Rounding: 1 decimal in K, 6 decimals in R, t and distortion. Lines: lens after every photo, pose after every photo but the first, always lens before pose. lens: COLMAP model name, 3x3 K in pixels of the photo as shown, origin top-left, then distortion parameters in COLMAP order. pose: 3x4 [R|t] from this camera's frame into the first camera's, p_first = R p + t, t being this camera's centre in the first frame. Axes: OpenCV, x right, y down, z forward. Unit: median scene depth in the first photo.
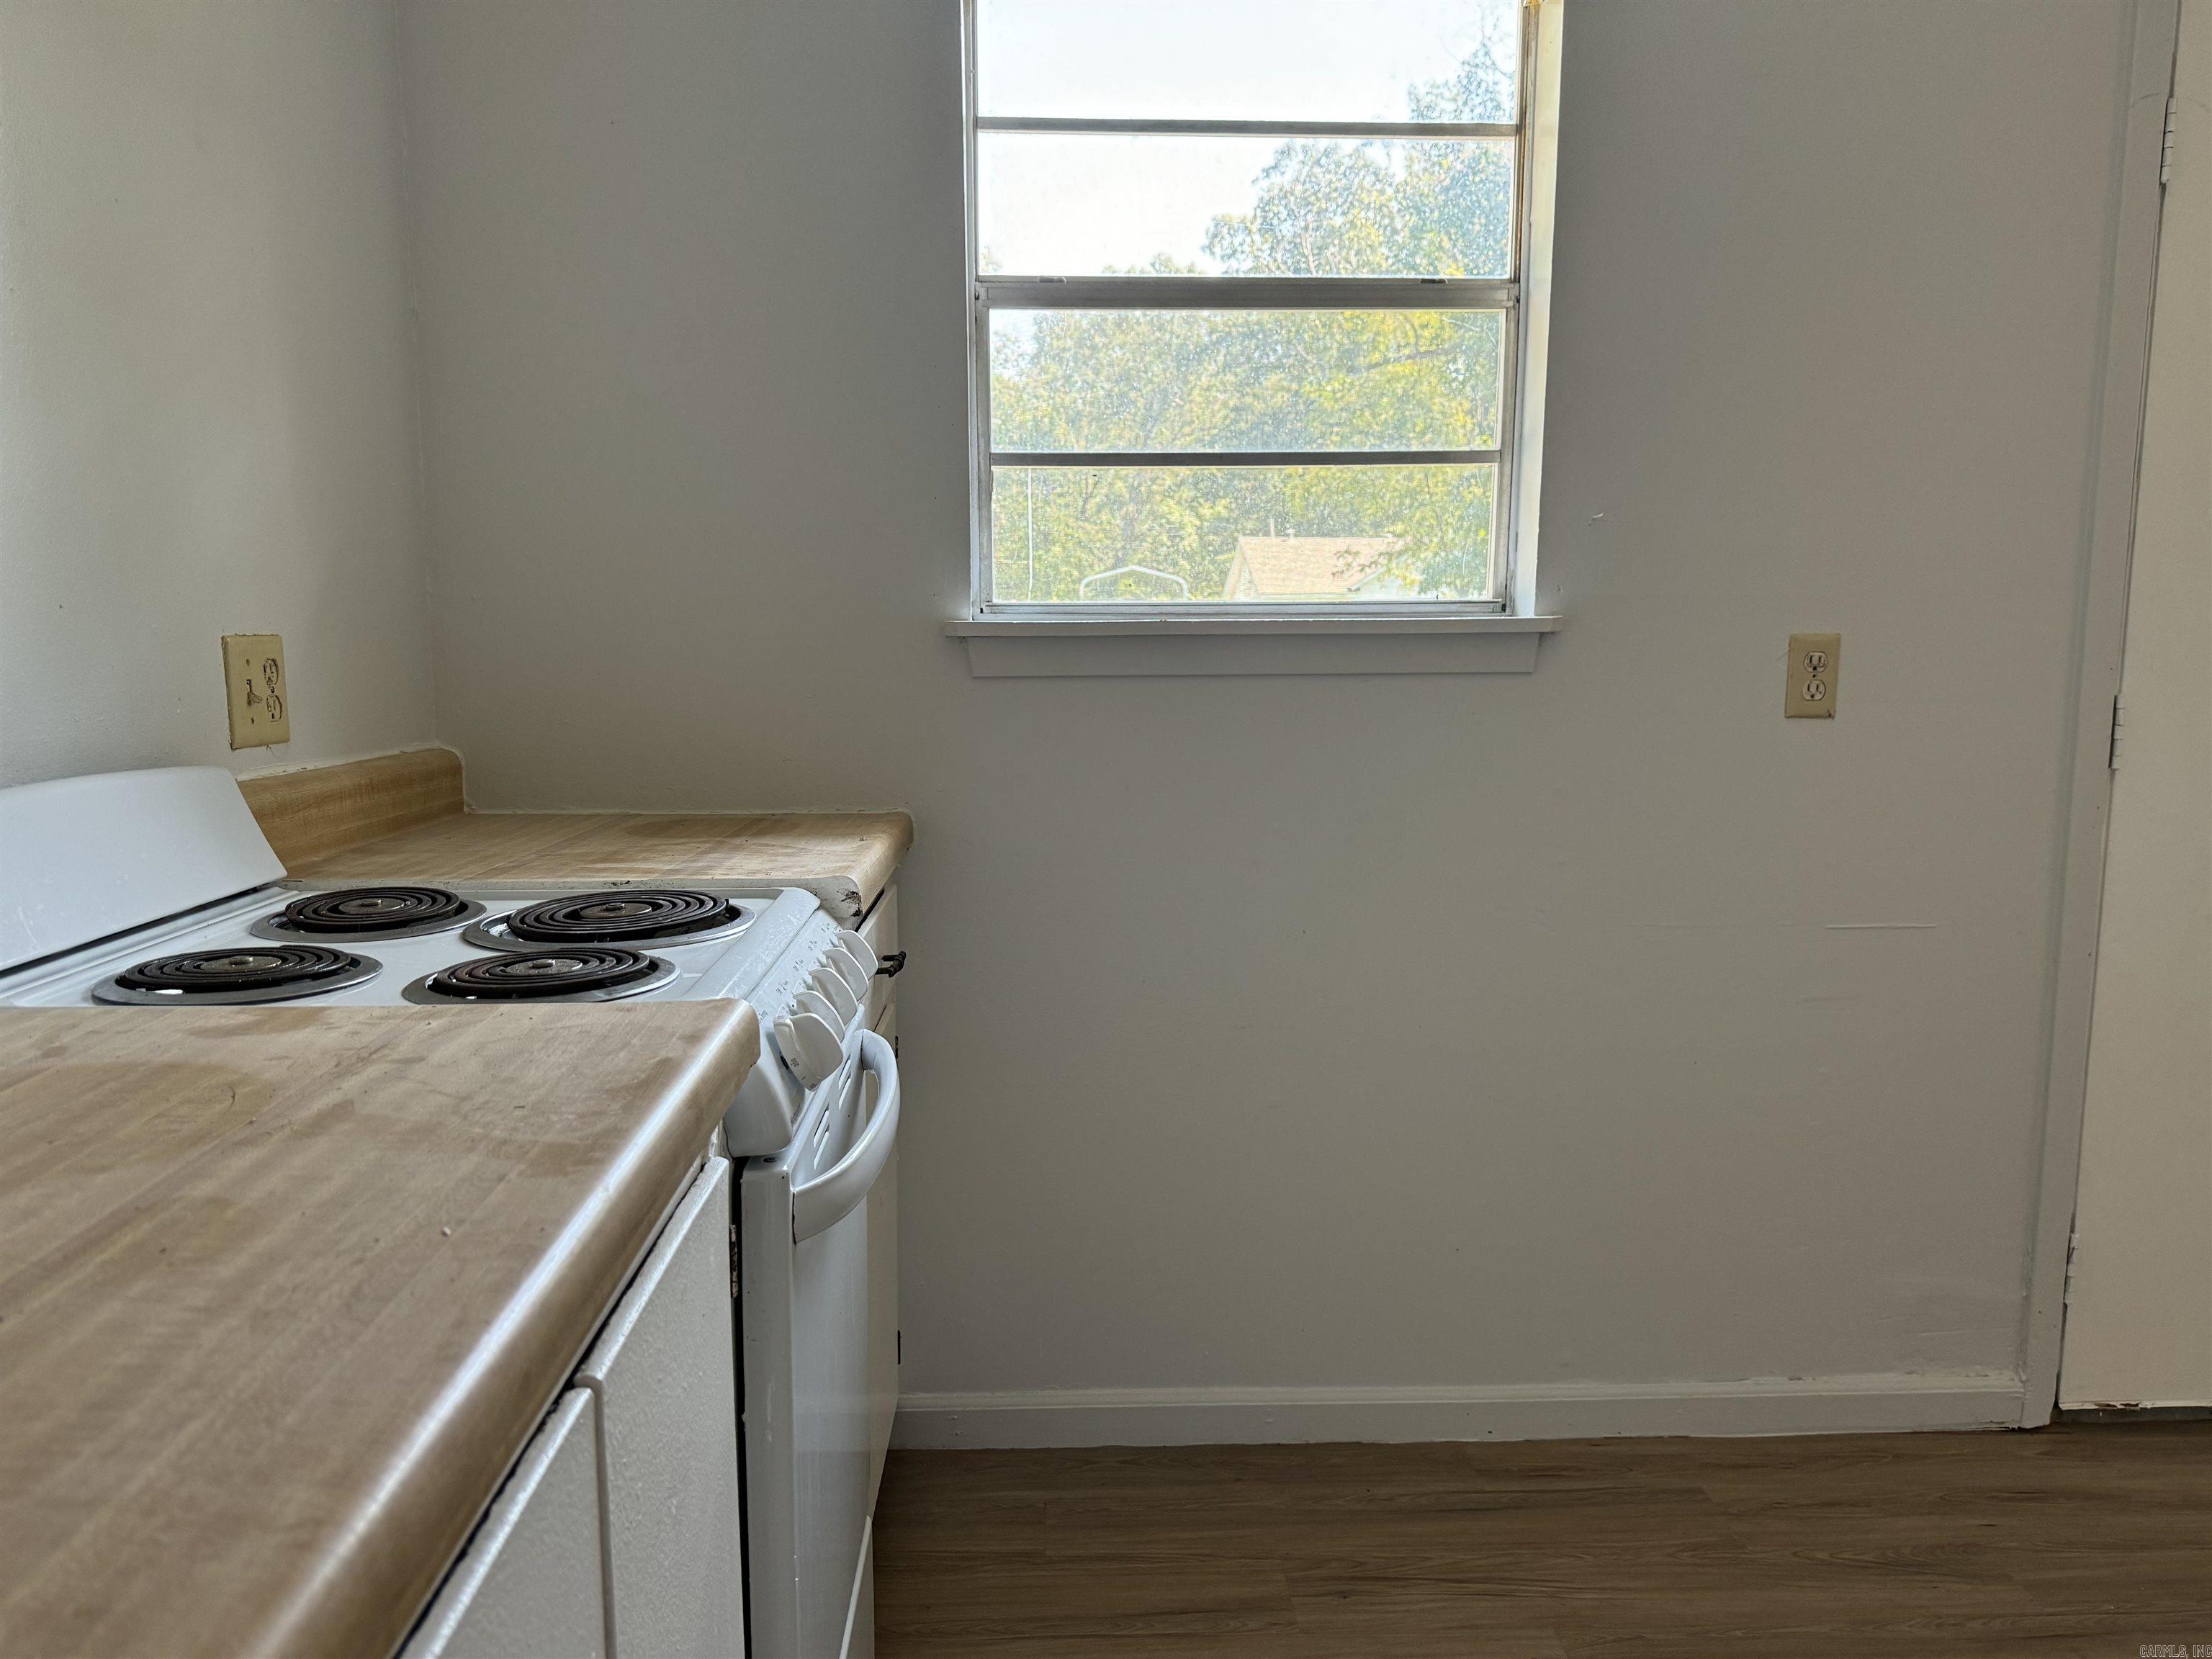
lens RADIAL K [[1558.9, 0, 1131.9], [0, 1558.9, 852.9], [0, 0, 1]] dist [0.042487, -0.049704]
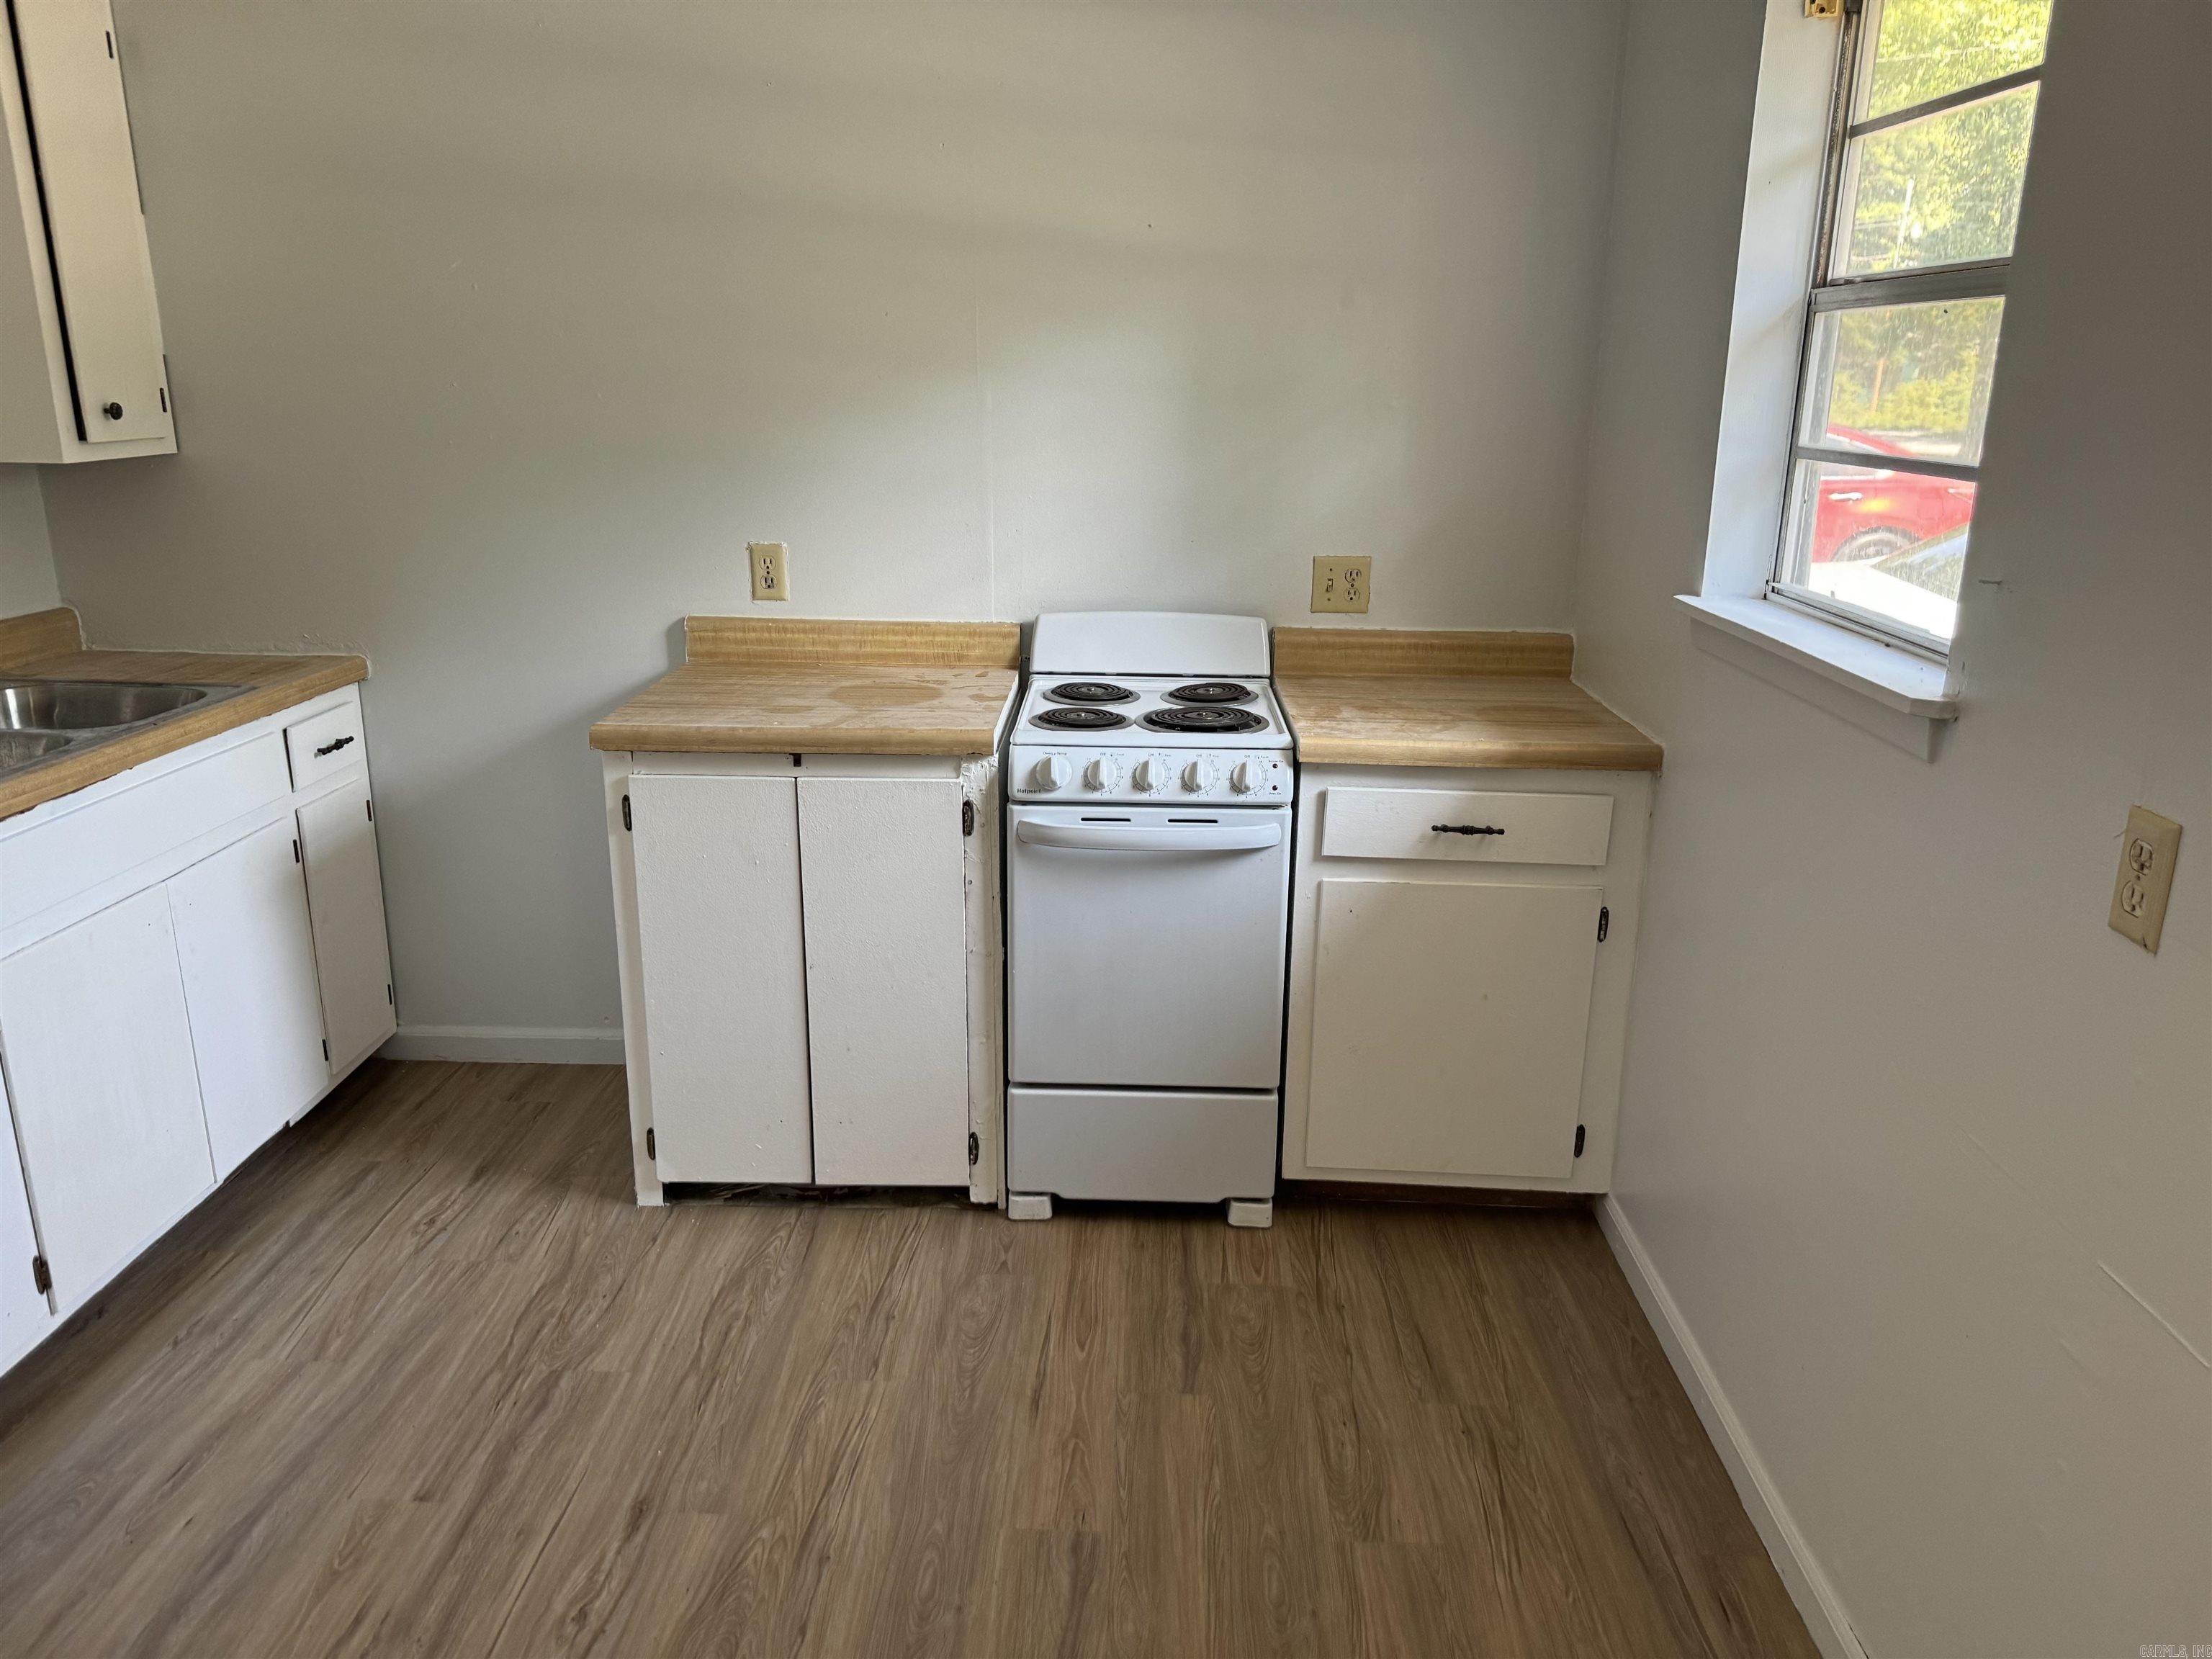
lens RADIAL K [[1558.9, 0, 1100.5], [0, 1558.9, 830.4], [0, 0, 1]] dist [0.042487, -0.049704]
pose [[-0.075643, 0.283592, -0.955957, 1.188585], [-0.151094, 0.944374, 0.292112, -0.281754], [0.985621, 0.166535, -0.028586, 0.676449]]
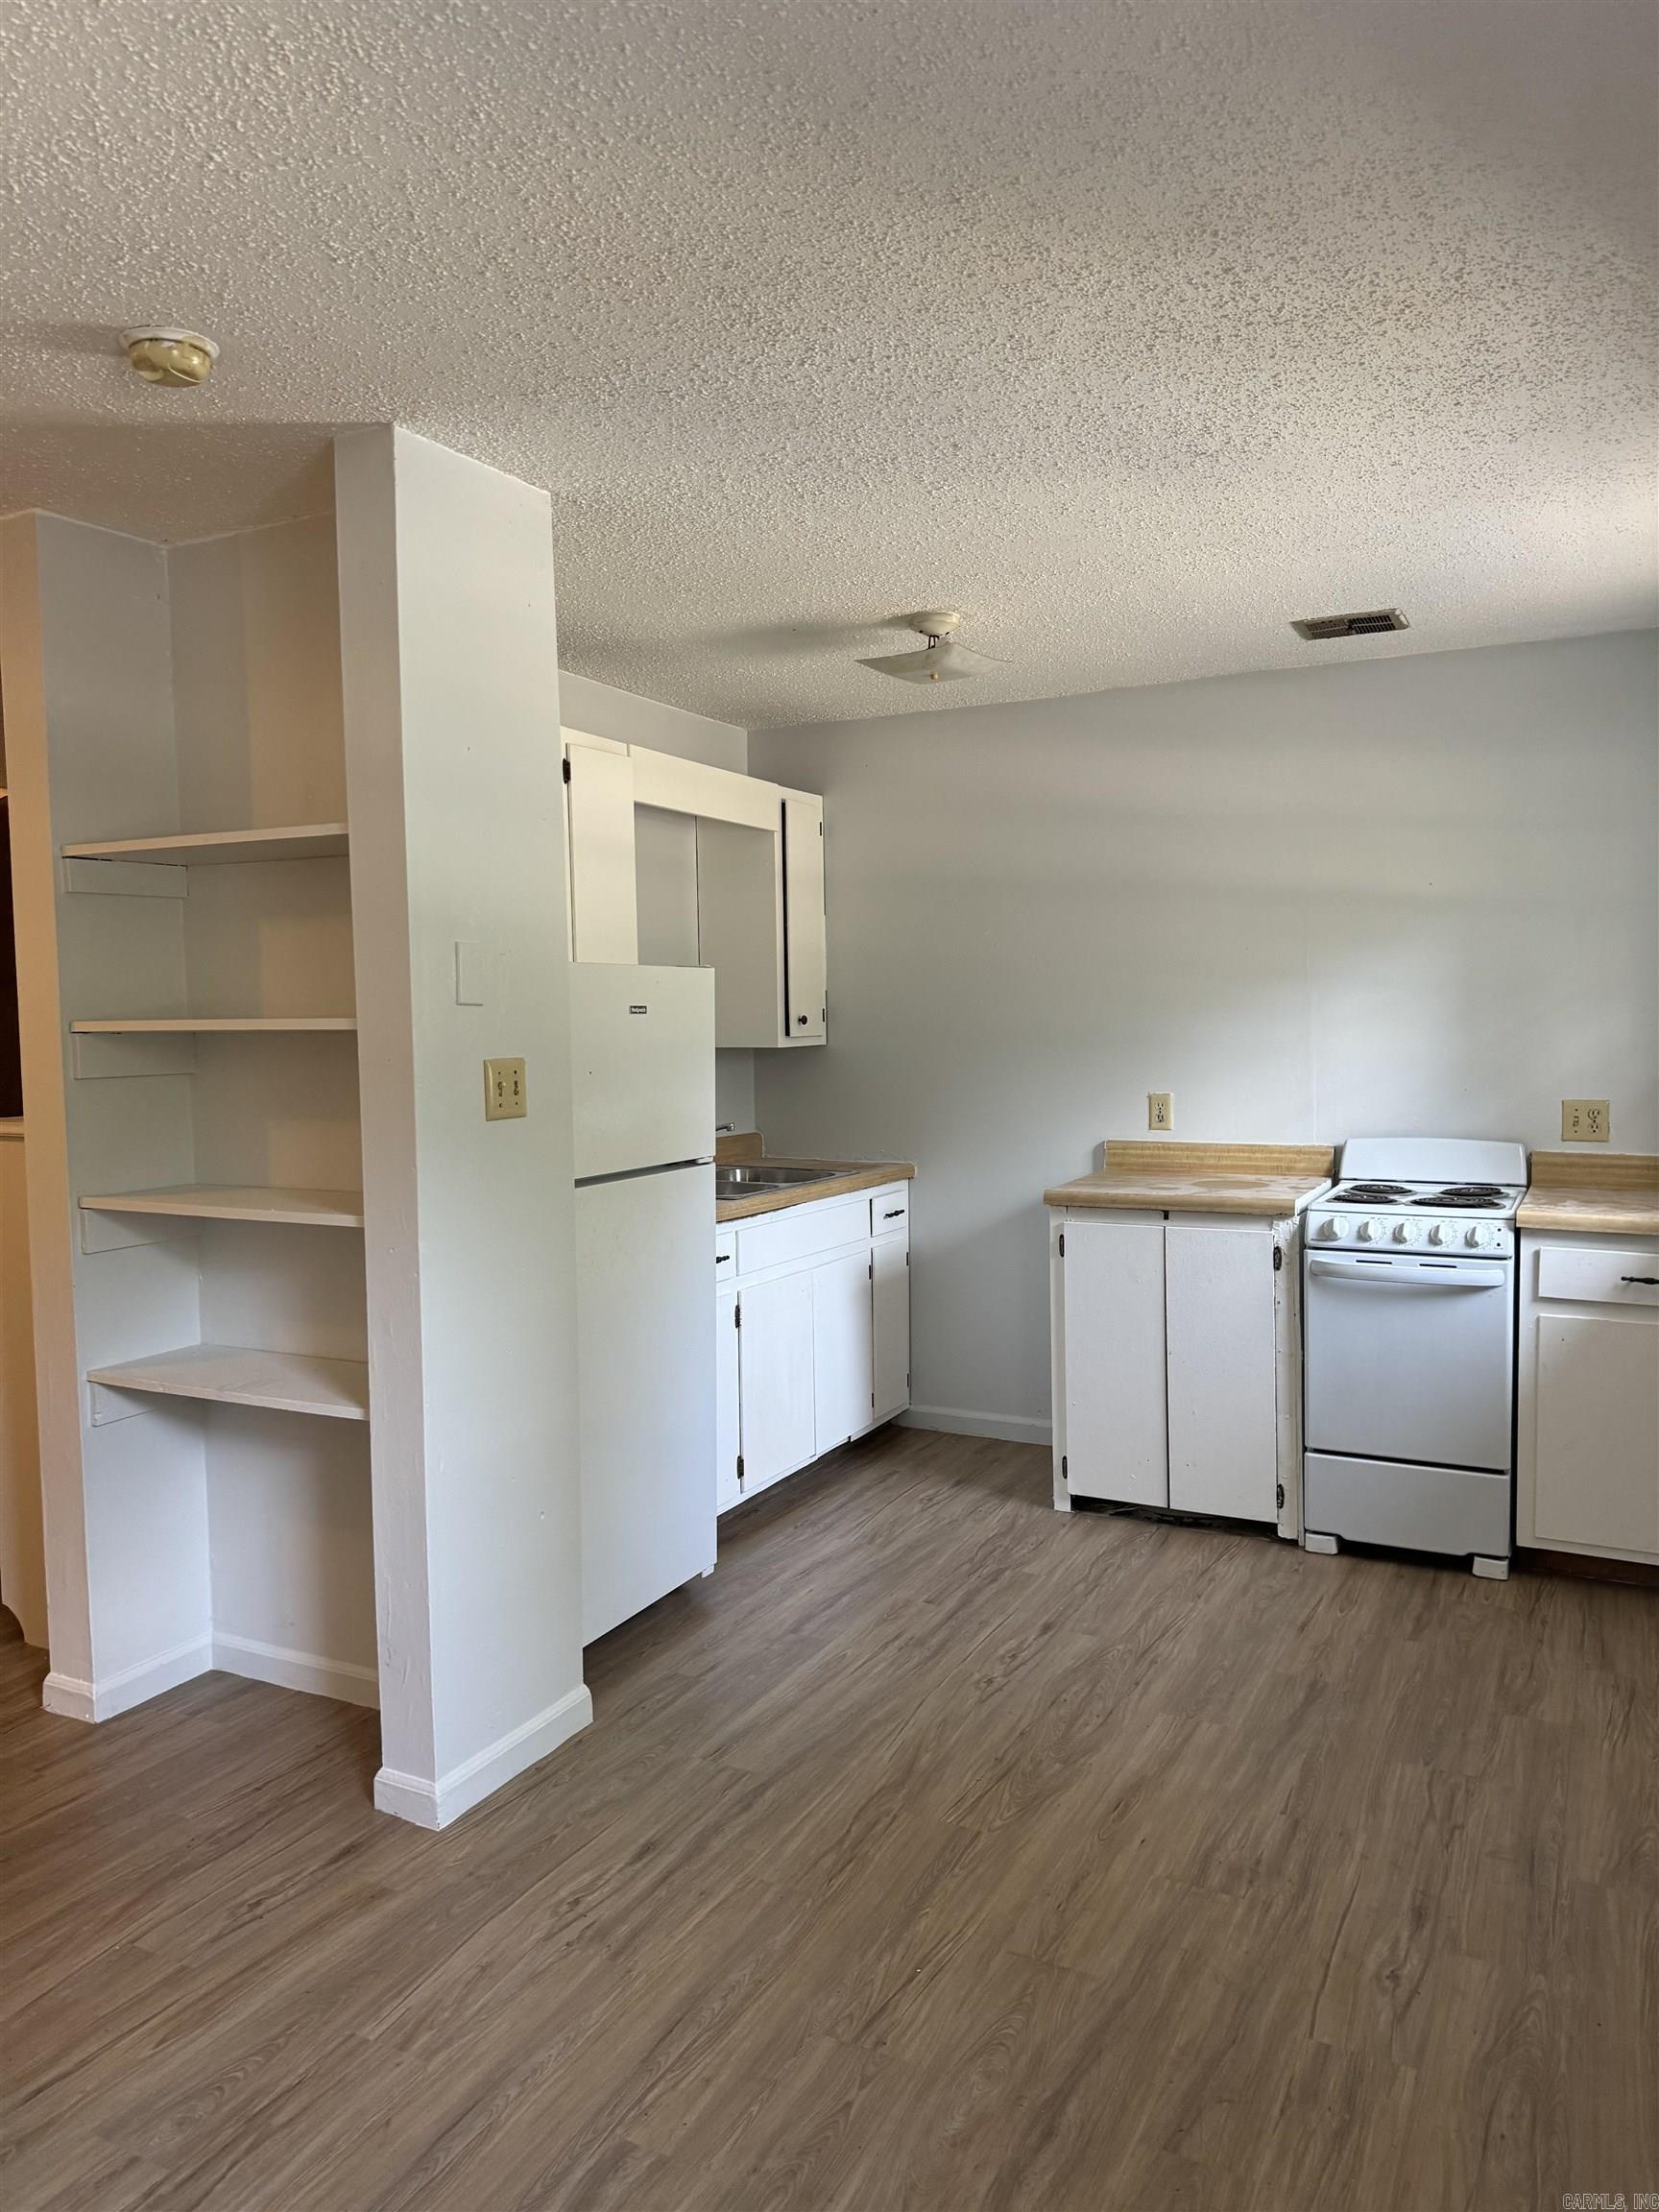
lens RADIAL K [[1558.9, 0, 825.8], [0, 1558.9, 1101.4], [0, 0, 1]] dist [0.042487, -0.049704]
pose [[-0.497312, 0.058133, -0.865622, 2.018342], [-0.107820, 0.985876, 0.128153, -0.286332], [0.860846, 0.157064, -0.484020, 0.988409]]
